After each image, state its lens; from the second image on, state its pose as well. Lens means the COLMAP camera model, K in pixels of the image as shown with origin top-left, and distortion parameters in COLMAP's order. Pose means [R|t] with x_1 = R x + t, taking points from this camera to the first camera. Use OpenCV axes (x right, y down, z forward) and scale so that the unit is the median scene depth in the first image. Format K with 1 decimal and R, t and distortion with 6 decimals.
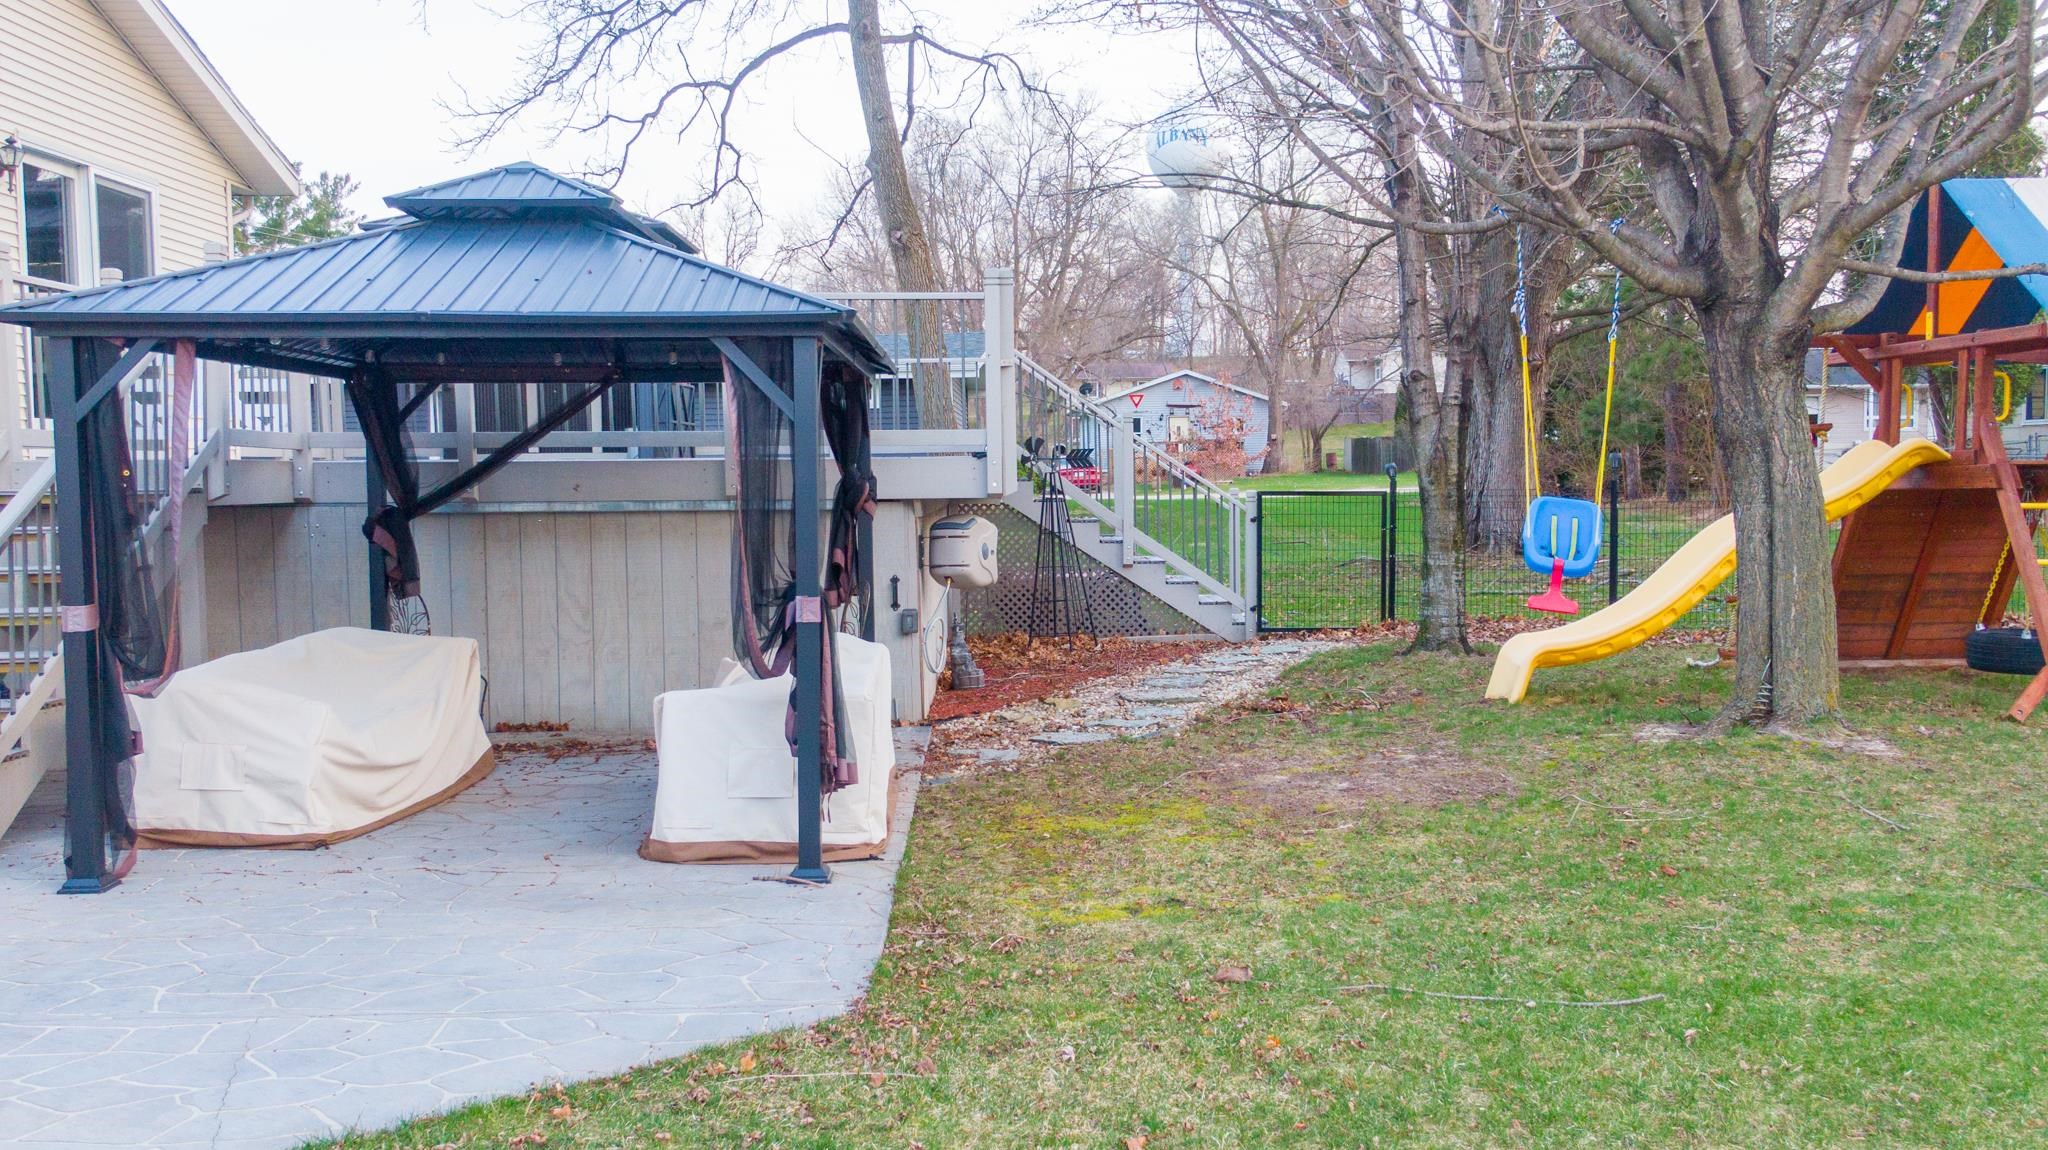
lens RADIAL K [[1766.8, 0, 1018.4], [0, 1766.8, 572.9], [0, 0, 1]] dist [0.031019, -0.019535]
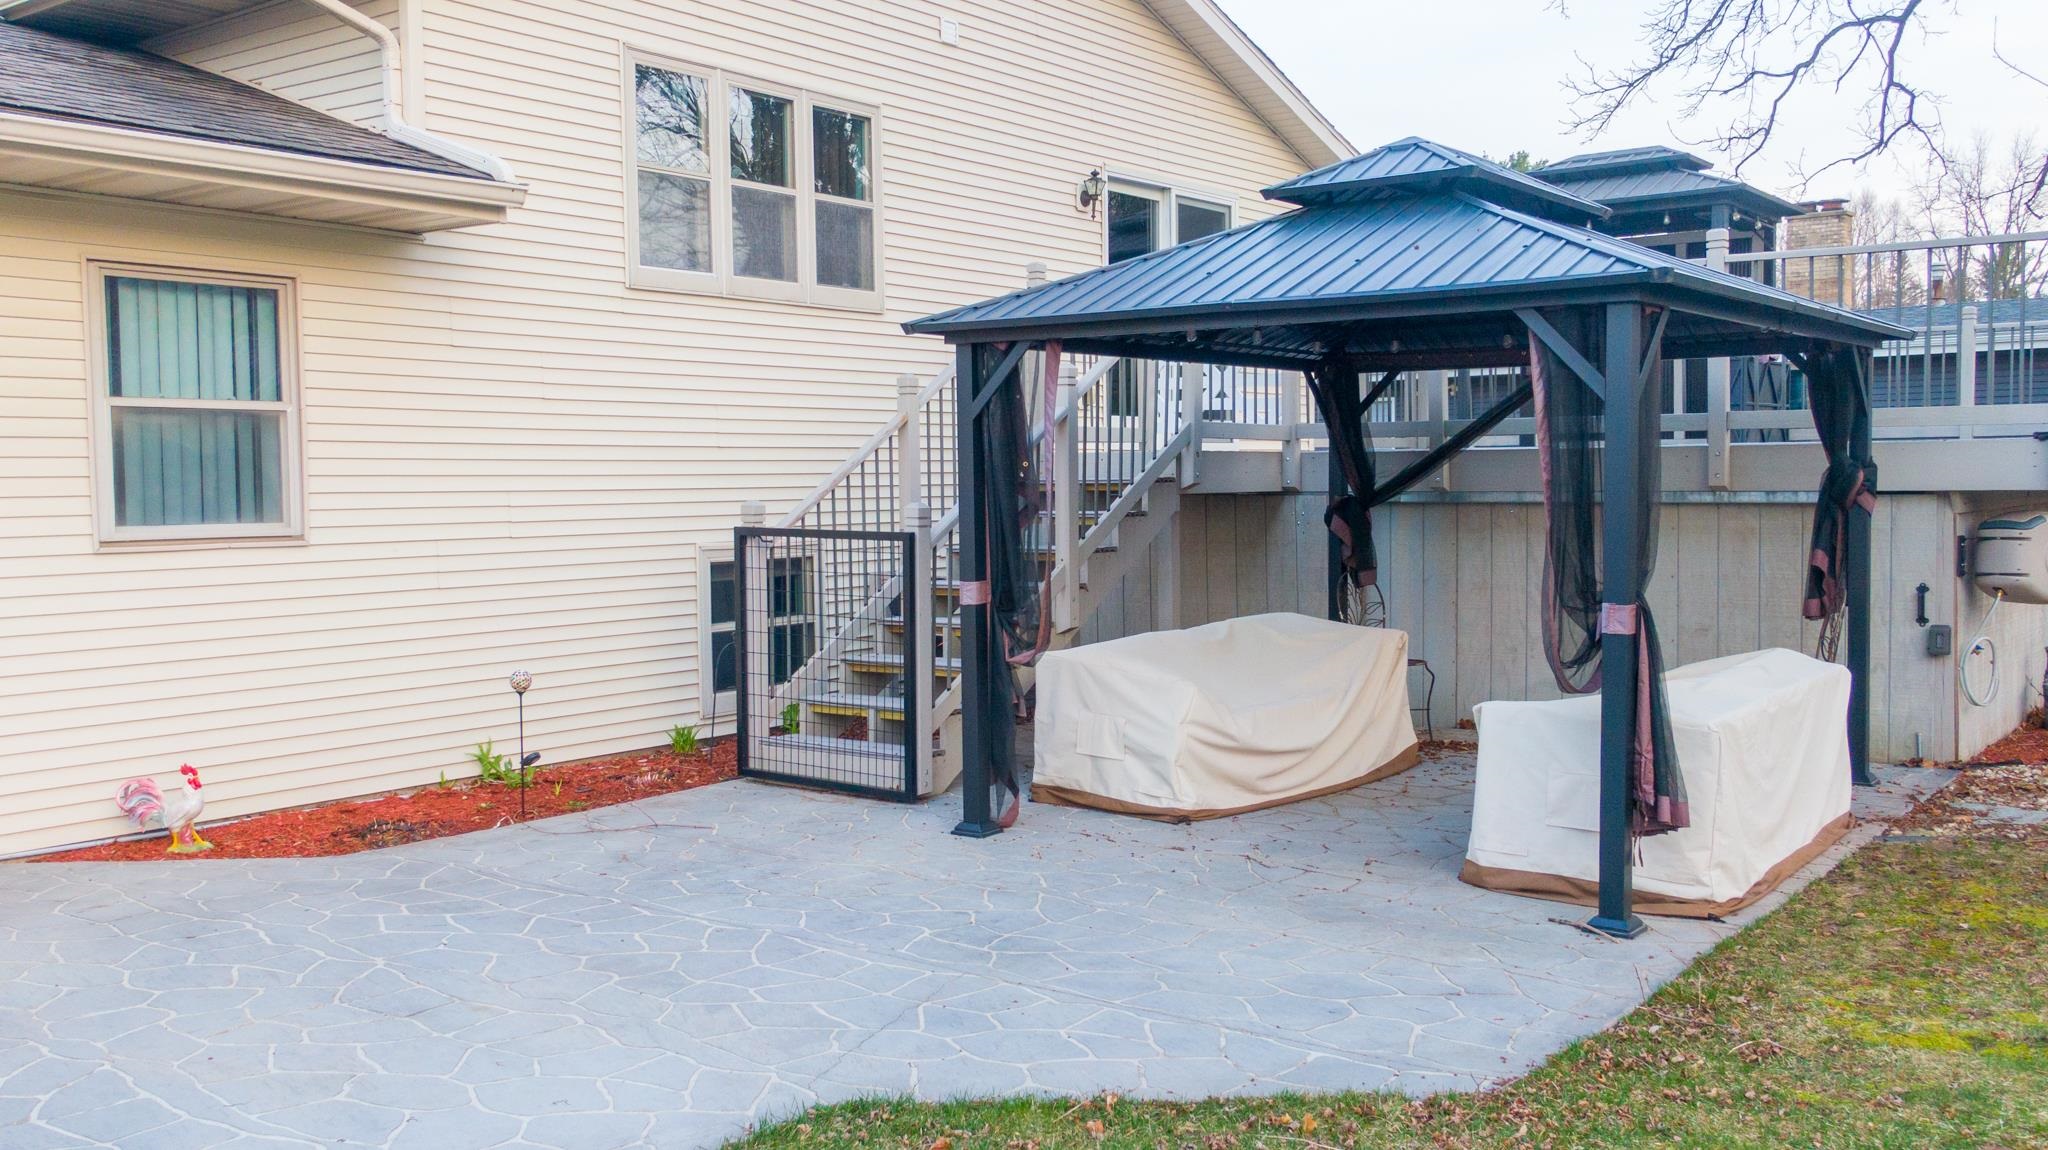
lens RADIAL K [[1766.8, 0, 1018.4], [0, 1766.8, 572.9], [0, 0, 1]] dist [0.031019, -0.019535]
pose [[0.781353, 0.035398, -0.623085, 0.181299], [-0.031335, 0.999356, 0.017479, -0.007285], [0.623302, 0.005867, 0.781959, 0.133556]]
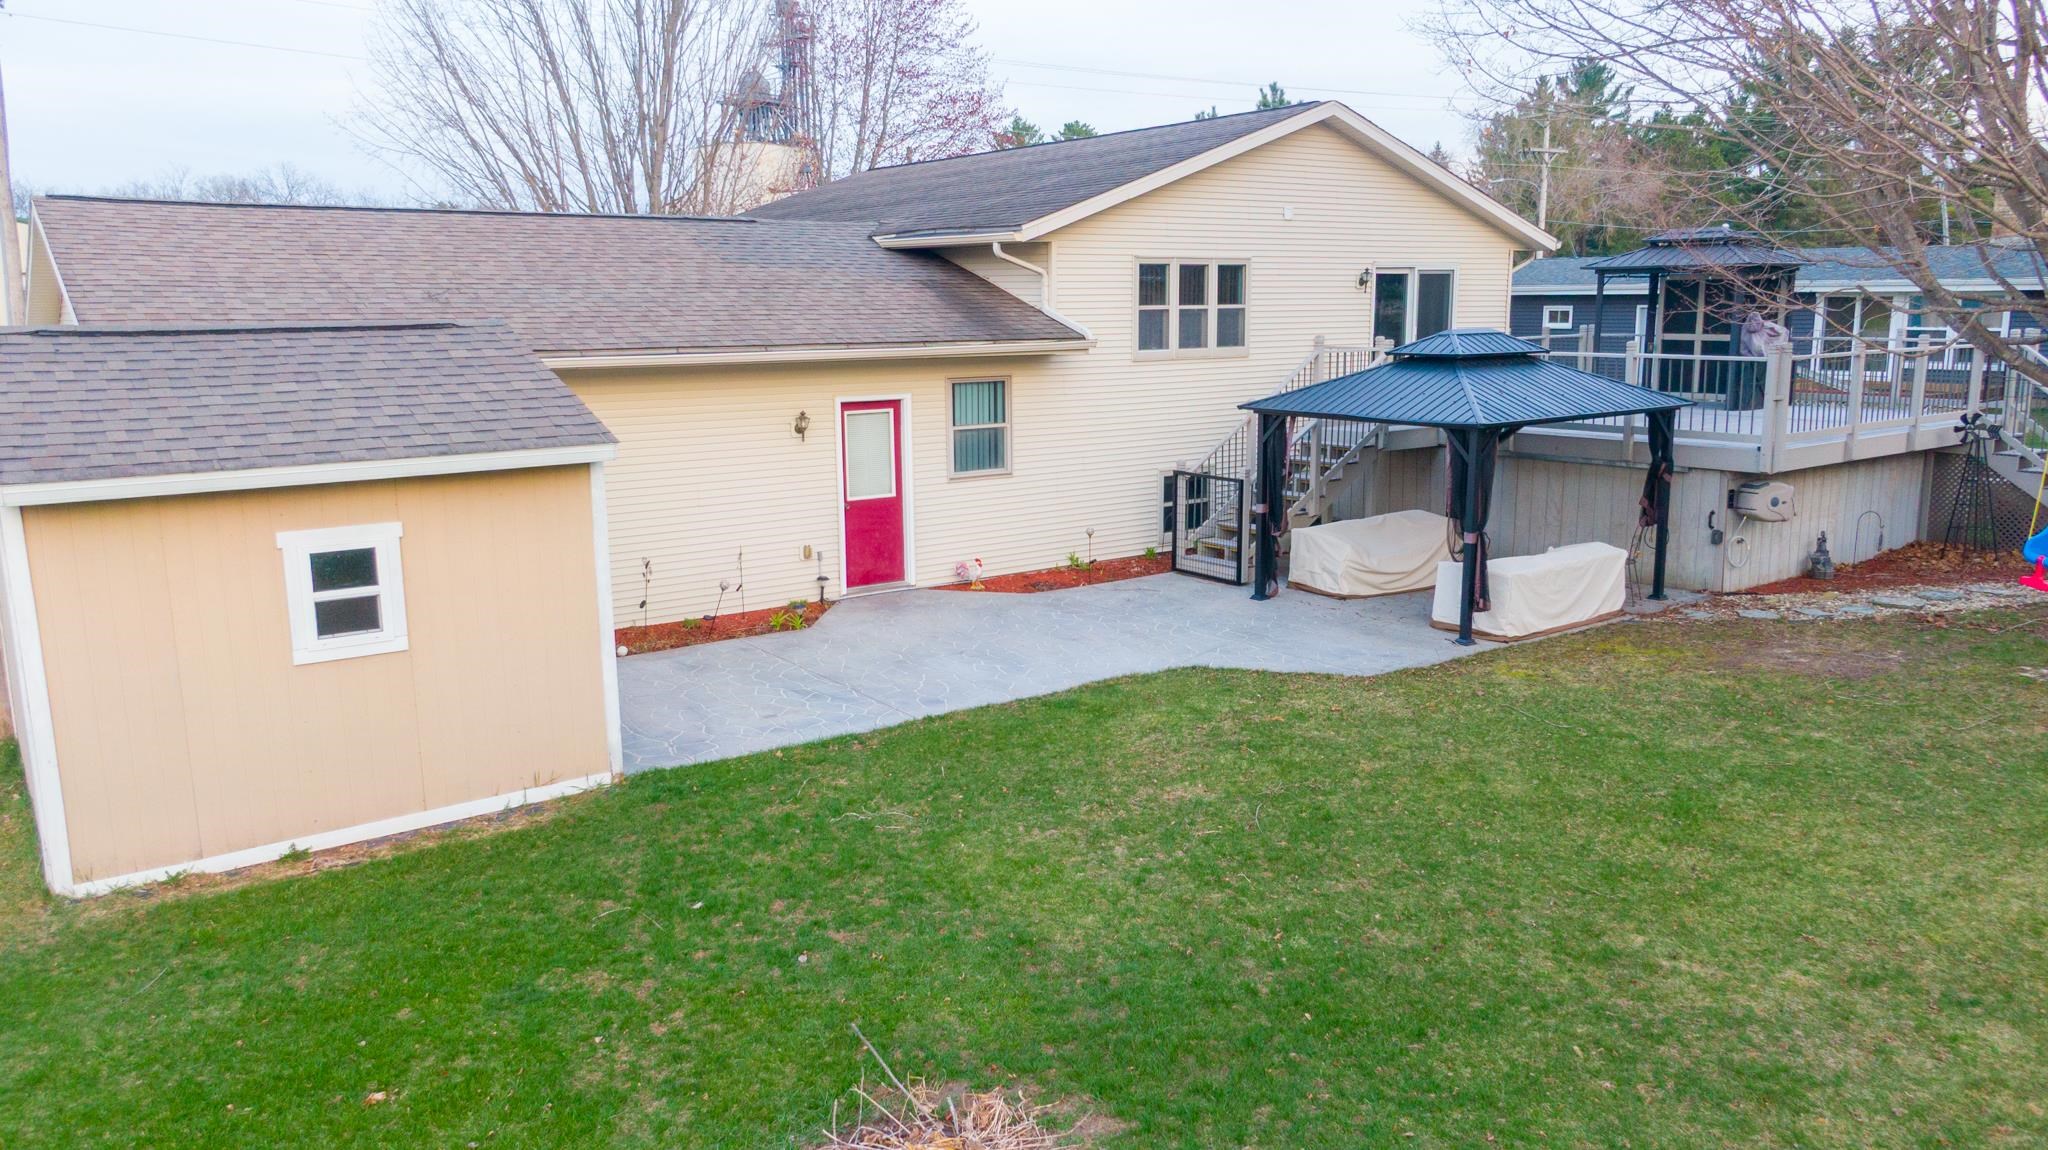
lens RADIAL K [[1450.0, 0, 1009.8], [0, 1450.0, 579.3], [0, 0, 1]] dist [0.071000, -0.138137]
pose [[0.576803, 0.157296, -0.801596, 1.119672], [-0.040887, 0.985615, 0.163985, -0.223976], [0.815859, -0.061812, 0.574937, -0.696630]]
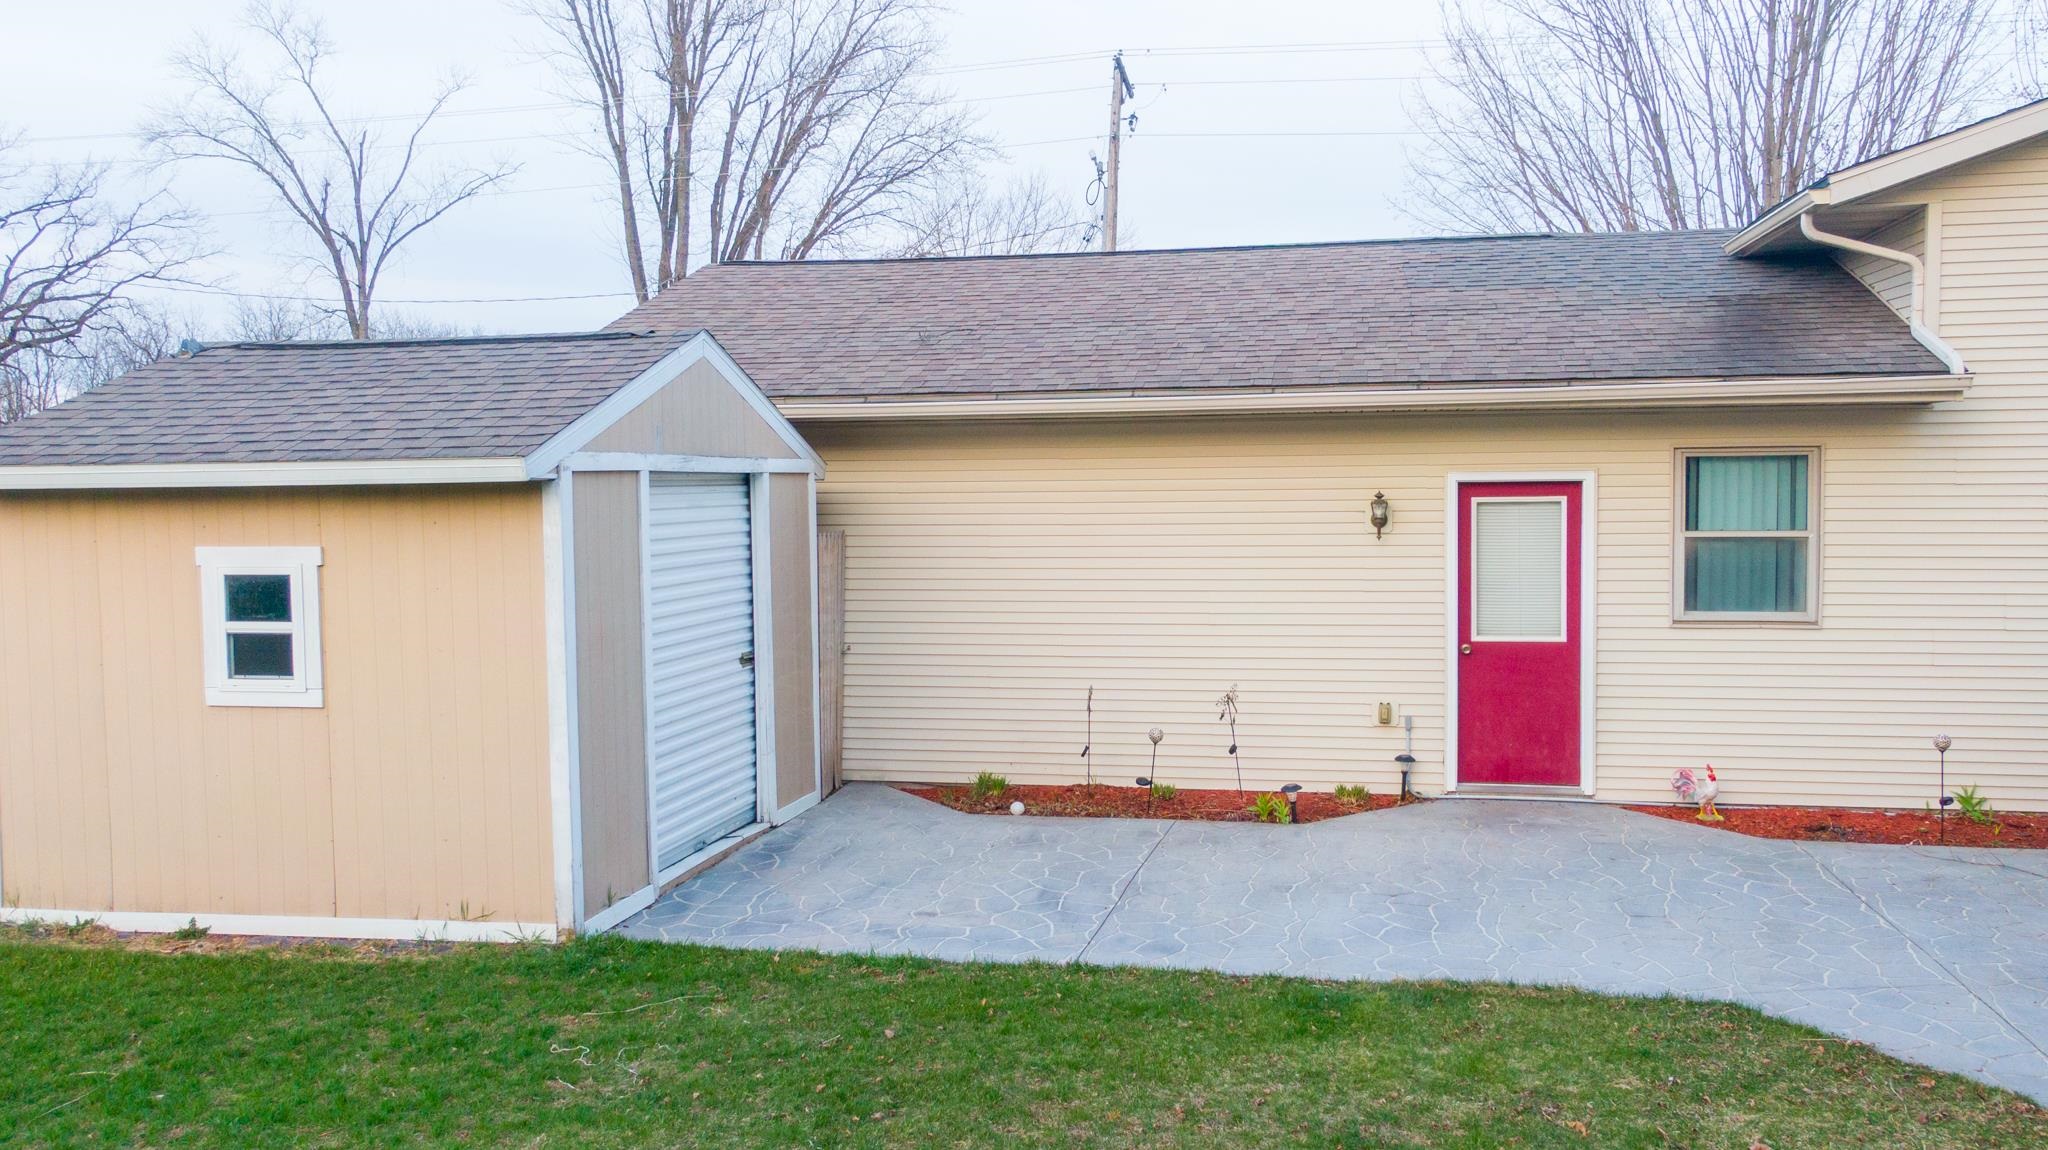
lens RADIAL K [[1766.8, 0, 1018.4], [0, 1766.8, 572.9], [0, 0, 1]] dist [0.031019, -0.019535]
pose [[-0.223381, 0.063822, -0.972640, 0.893496], [-0.039987, 0.996414, 0.074566, -0.137132], [0.973911, 0.055550, -0.220028, 0.373676]]
